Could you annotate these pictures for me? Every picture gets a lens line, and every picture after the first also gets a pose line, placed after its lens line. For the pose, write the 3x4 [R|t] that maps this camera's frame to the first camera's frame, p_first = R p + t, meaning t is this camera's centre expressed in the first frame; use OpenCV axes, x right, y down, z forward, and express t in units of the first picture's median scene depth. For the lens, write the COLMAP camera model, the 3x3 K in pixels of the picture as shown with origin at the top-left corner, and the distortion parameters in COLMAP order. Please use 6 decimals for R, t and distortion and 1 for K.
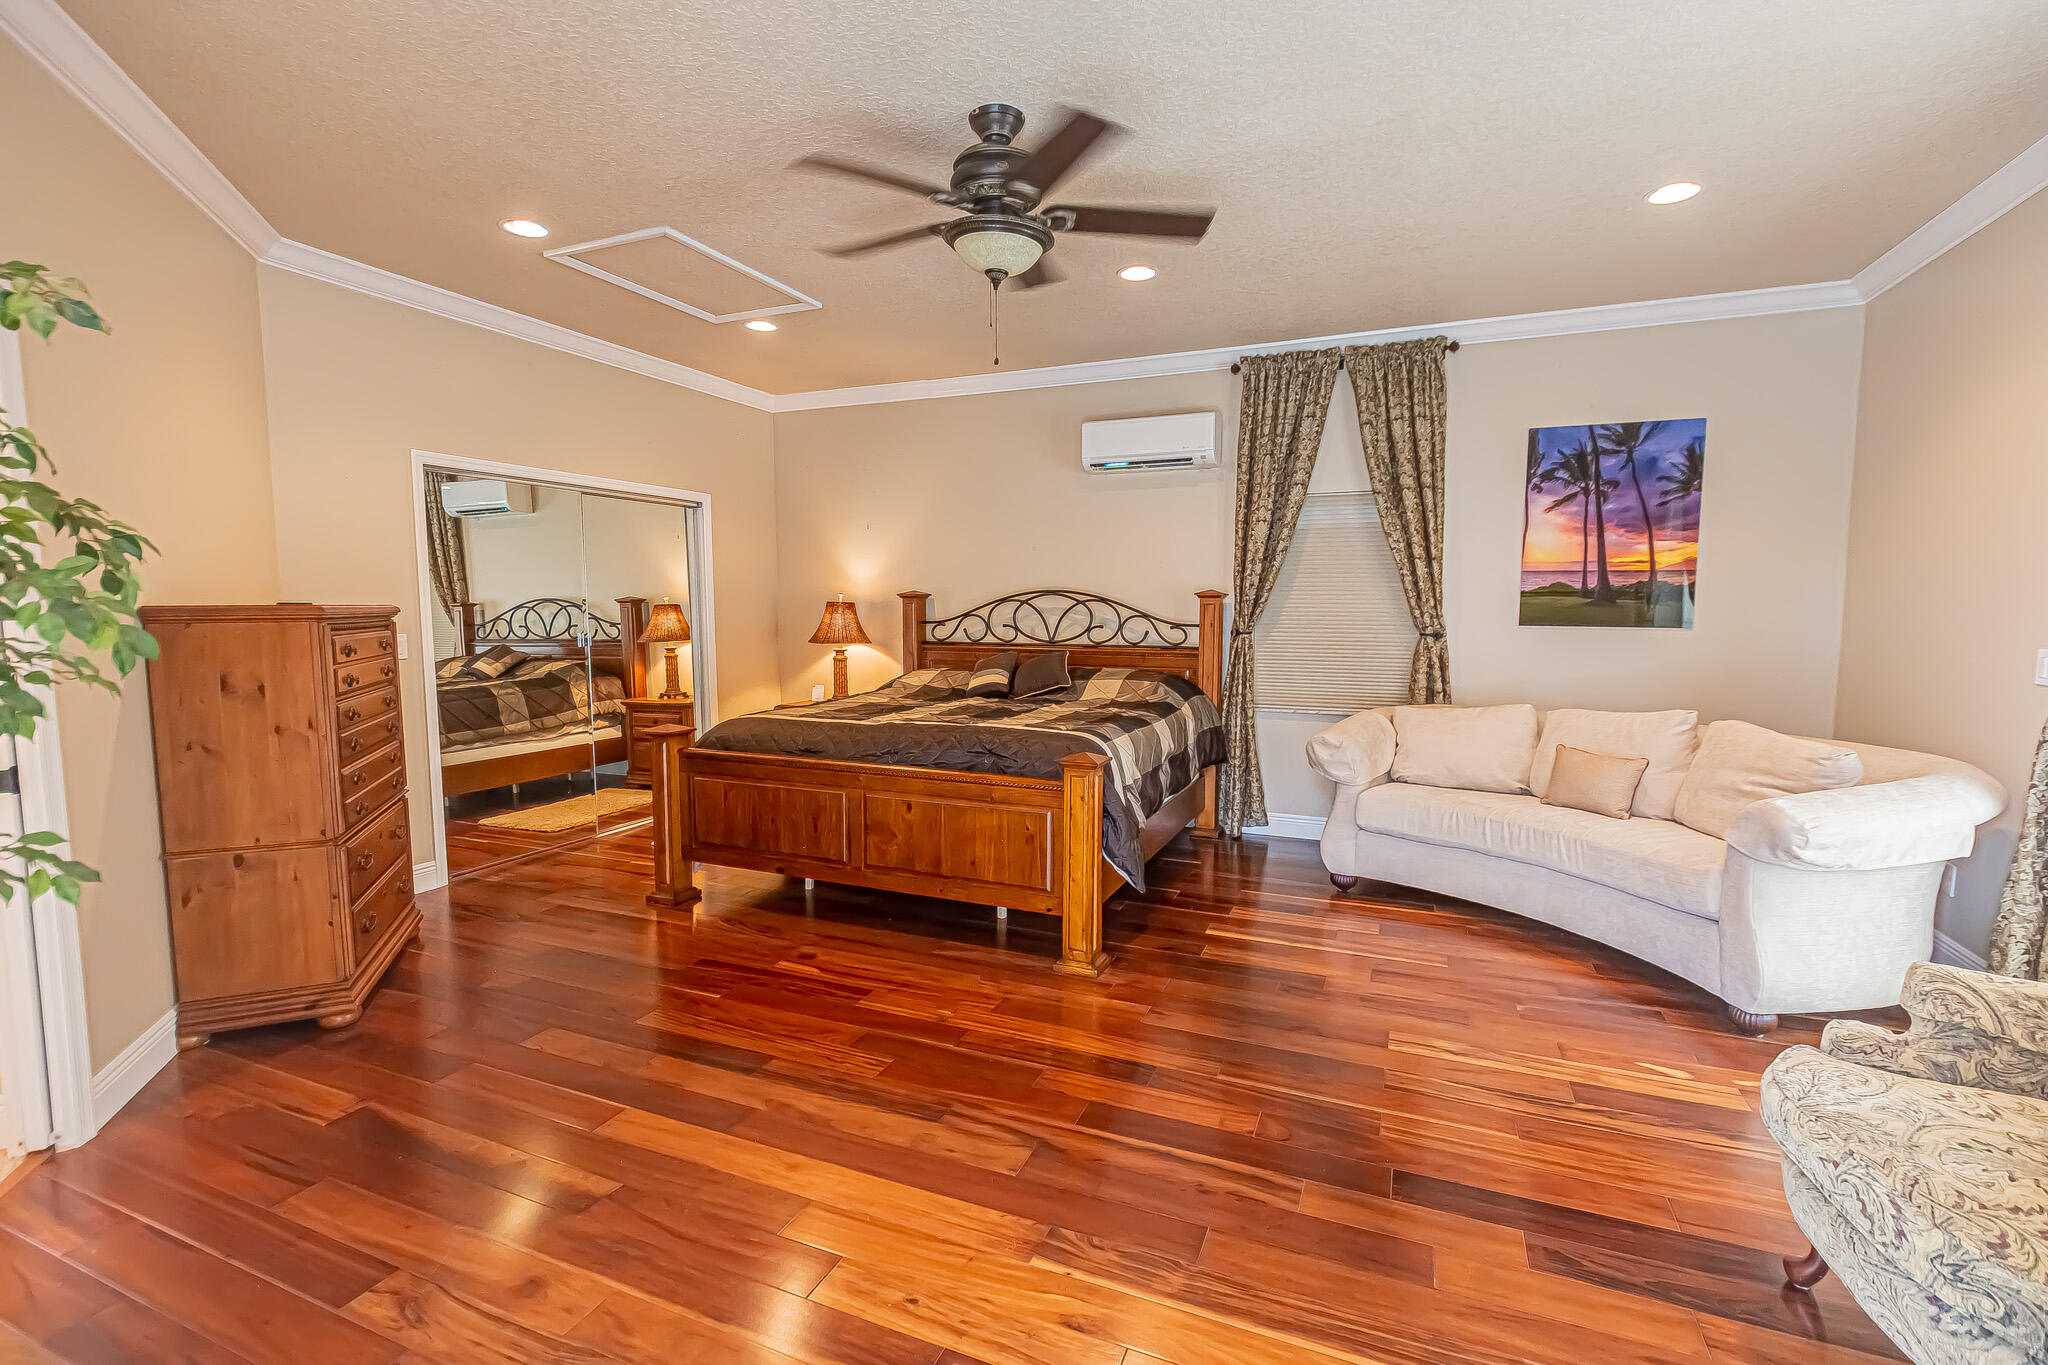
lens RADIAL K [[899.5, 0, 1041.3], [0, 899.5, 681.6], [0, 0, 1]] dist [0.010499, -0.011954]
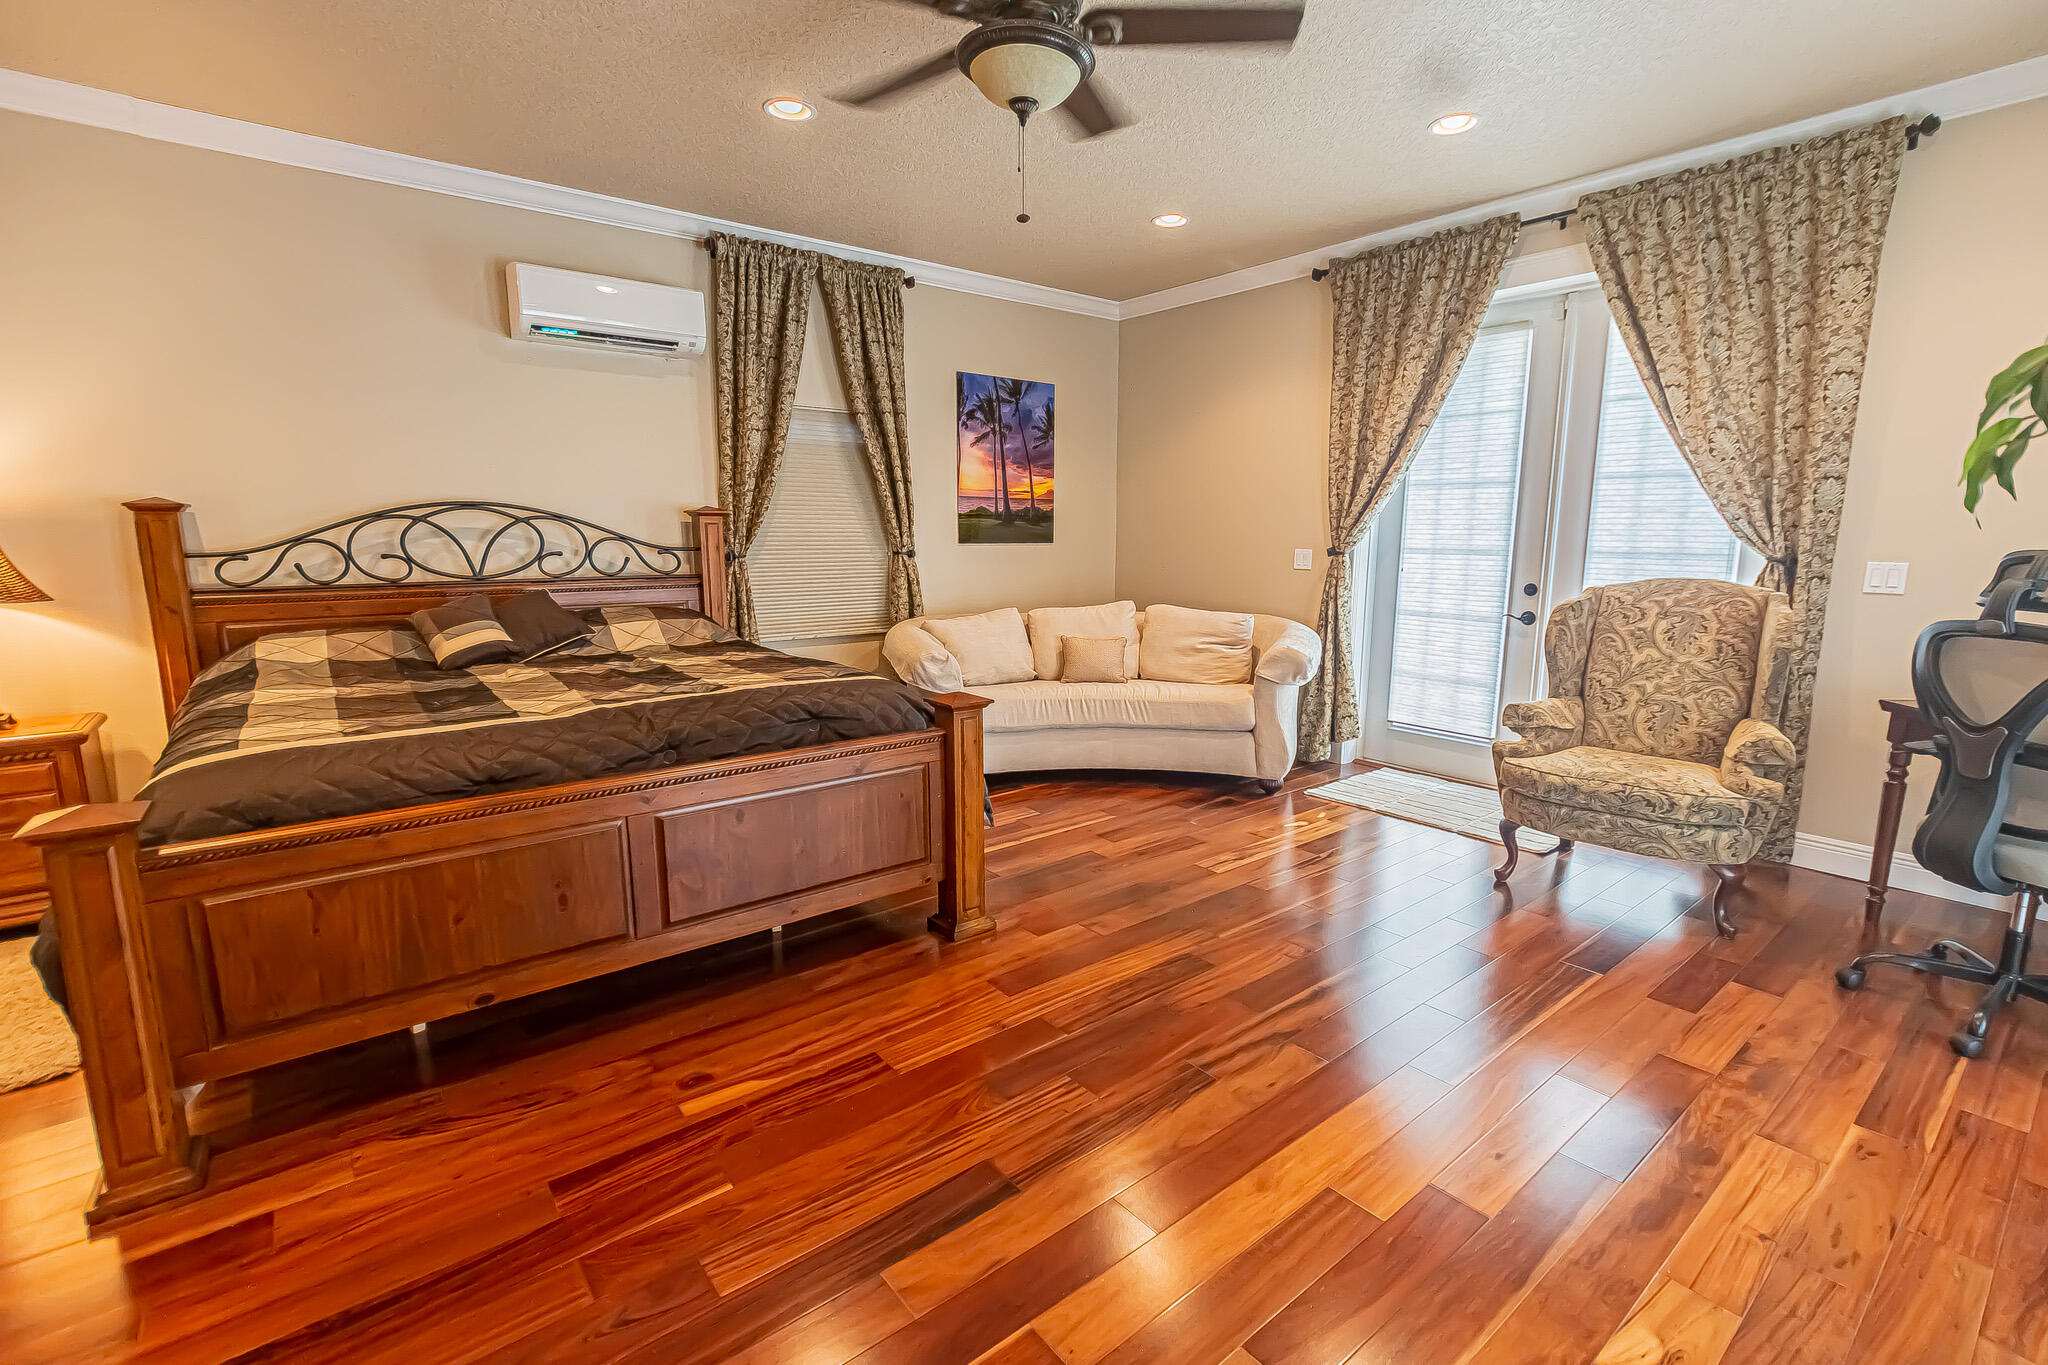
lens RADIAL K [[899.5, 0, 1041.3], [0, 899.5, 681.6], [0, 0, 1]] dist [0.010499, -0.011954]
pose [[0.486831, -0.147117, 0.861018, -0.461508], [0.073876, 0.989118, 0.127234, -0.025768], [-0.870366, 0.001667, 0.492402, 0.338184]]
